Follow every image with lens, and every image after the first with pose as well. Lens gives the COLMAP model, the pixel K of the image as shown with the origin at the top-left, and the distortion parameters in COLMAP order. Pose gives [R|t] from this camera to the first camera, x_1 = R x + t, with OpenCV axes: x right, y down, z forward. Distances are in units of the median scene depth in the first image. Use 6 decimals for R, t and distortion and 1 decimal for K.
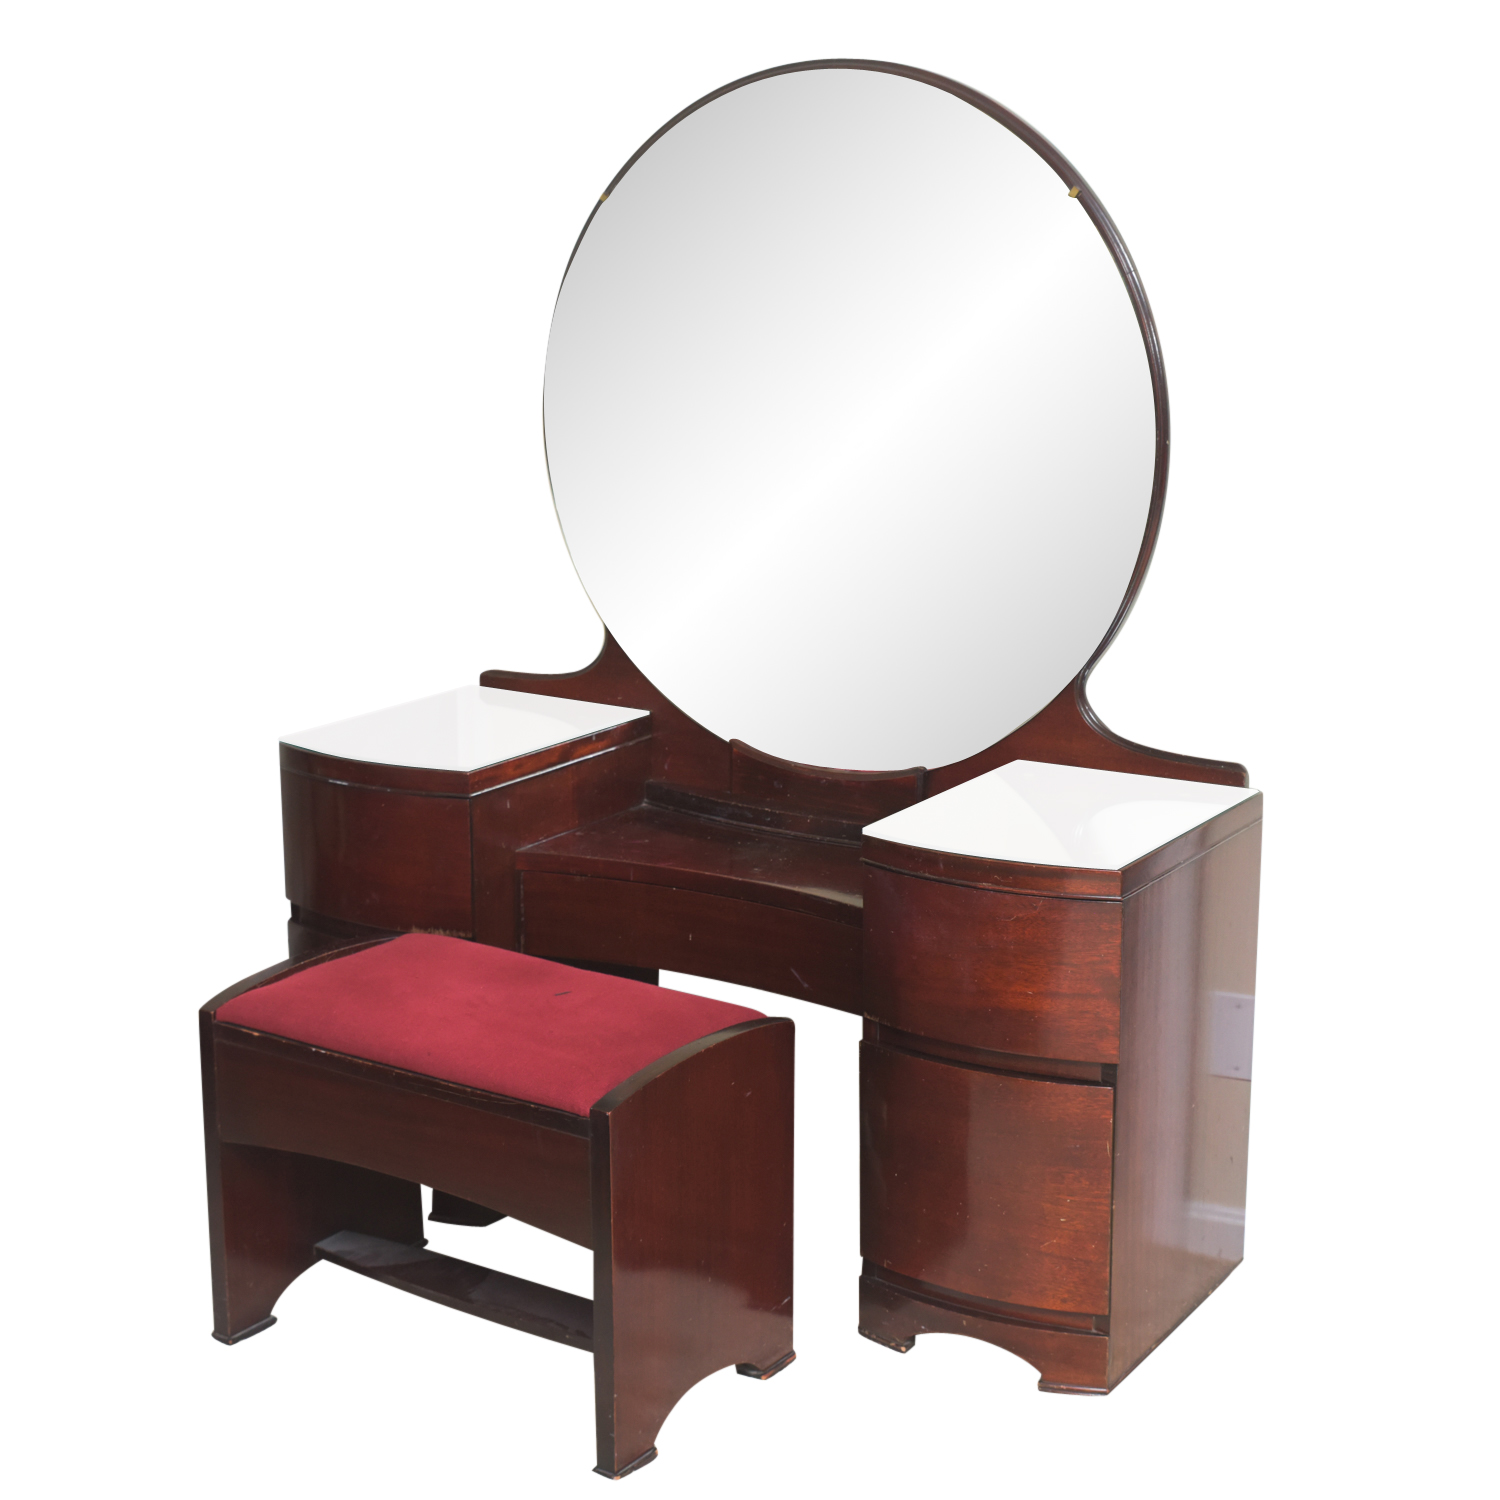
lens RADIAL K [[2449.6, 0, 750.0], [0, 2449.6, 750.0], [0, 0, 1]] dist [-0.026030, -0.023237]
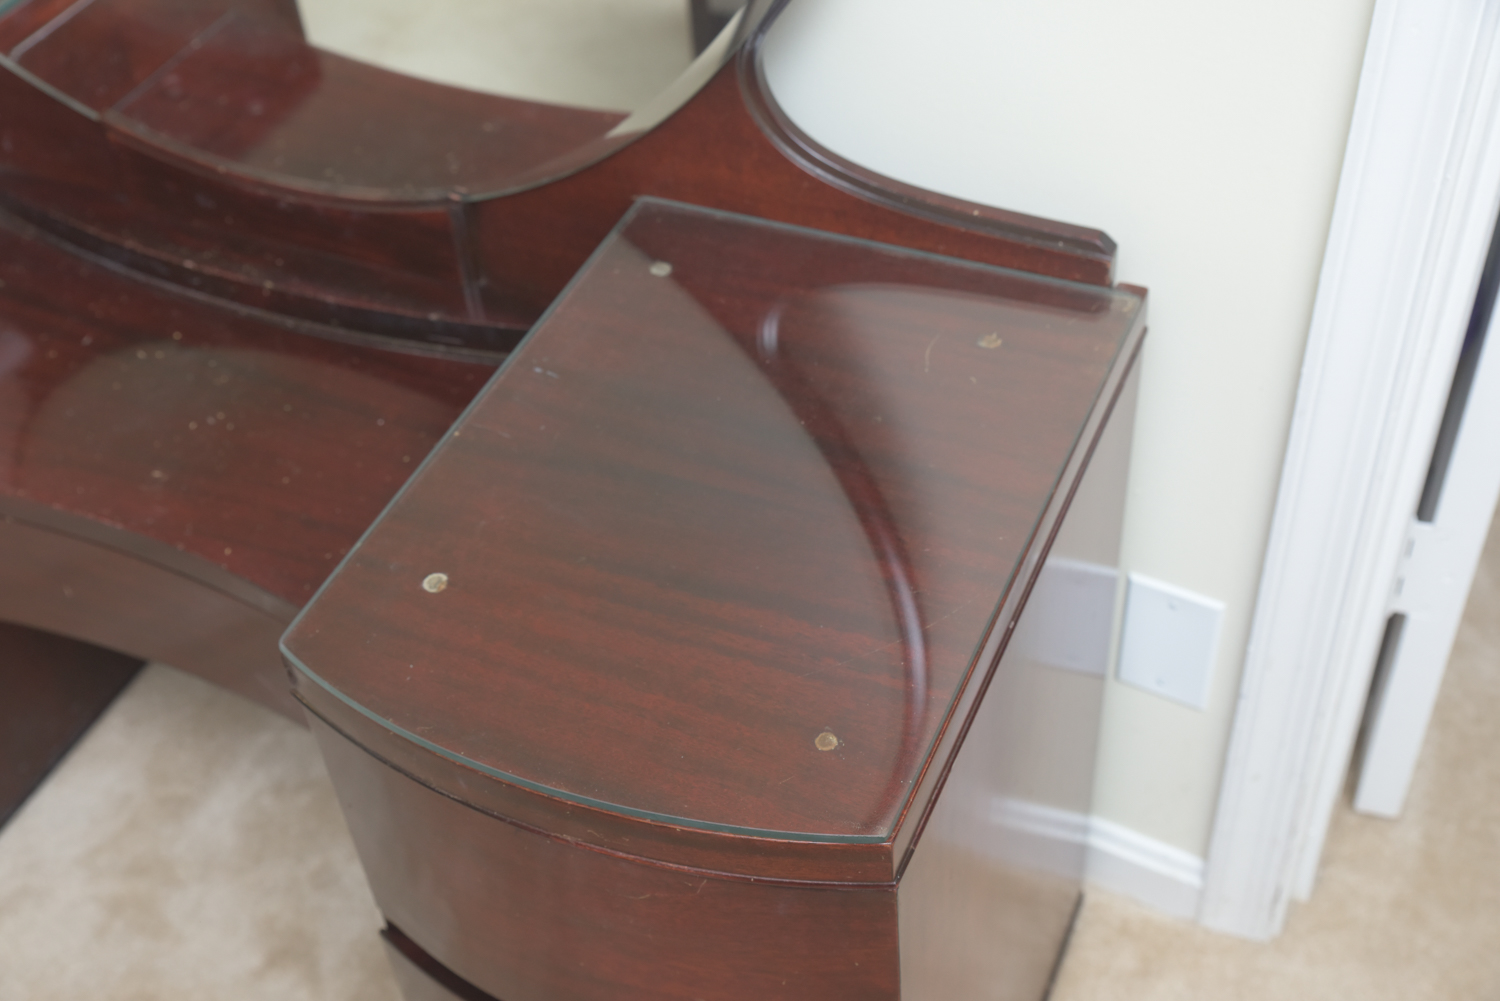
lens RADIAL K [[1874.0, 0, 750.0], [0, 1874.0, 500.5], [0, 0, 1]] dist [0.025144, 0.063150]
pose [[0.986978, -0.147564, 0.064030, 0.095411], [0.095777, 0.858906, 0.503097, -0.128188], [-0.129235, -0.490413, 0.861854, 0.619386]]
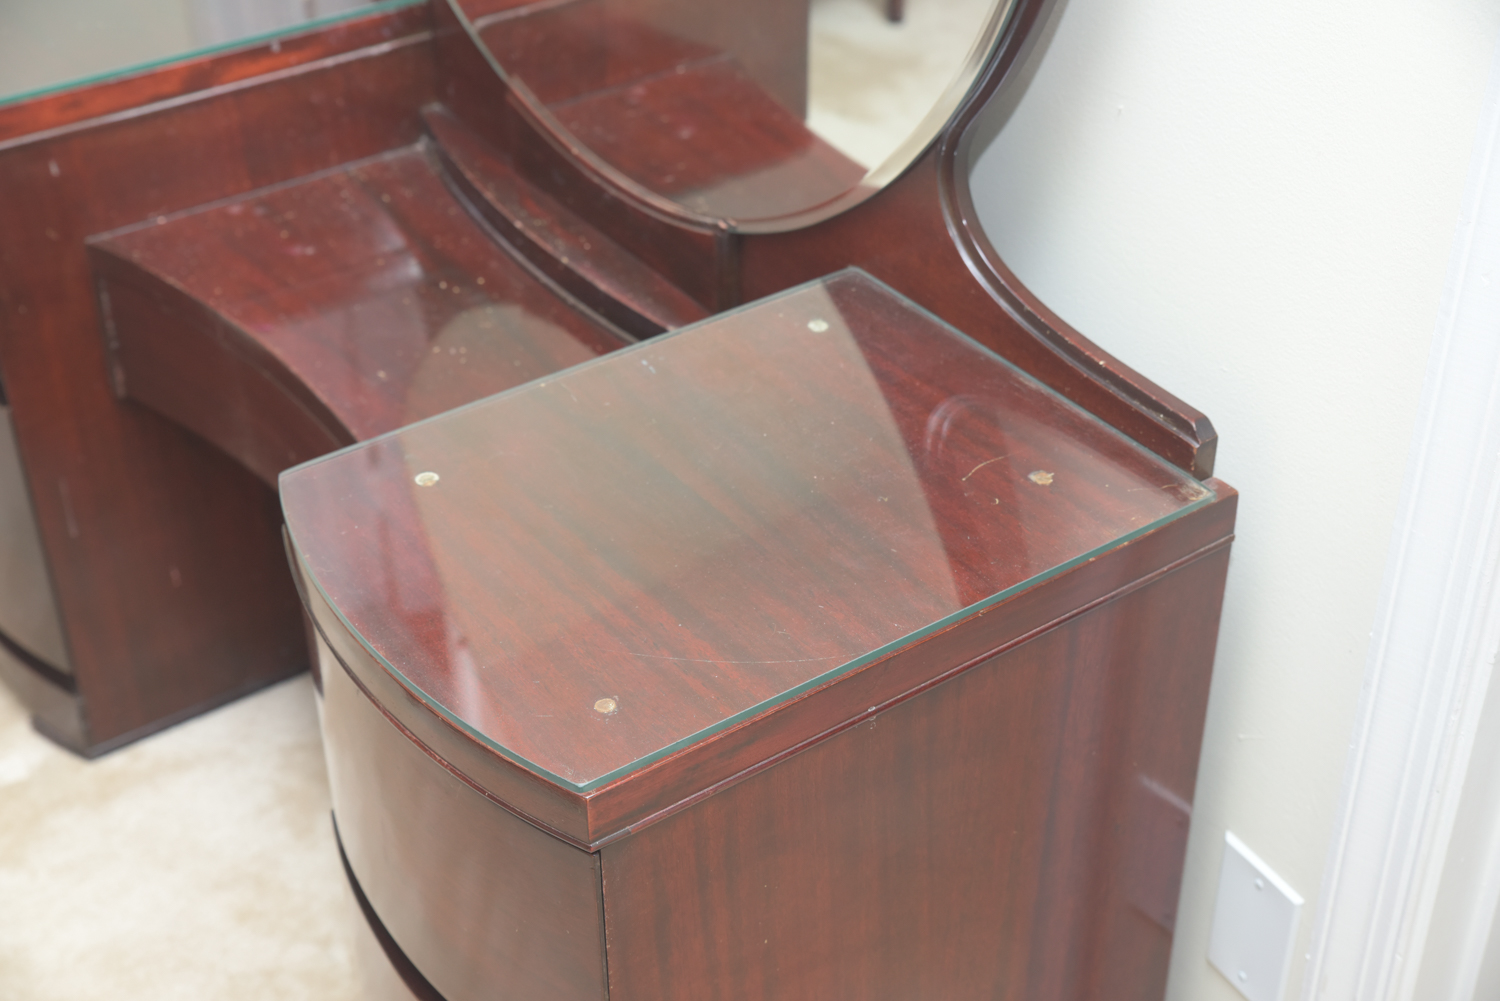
lens RADIAL K [[2175.4, 0, 750.0], [0, 2175.4, 500.5], [0, 0, 1]] dist [0.048160, 0.137141]
pose [[0.929854, 0.210446, -0.301803, 0.228860], [-0.084083, 0.920110, 0.382529, -0.118009], [0.358193, -0.330319, 0.873262, 0.565306]]
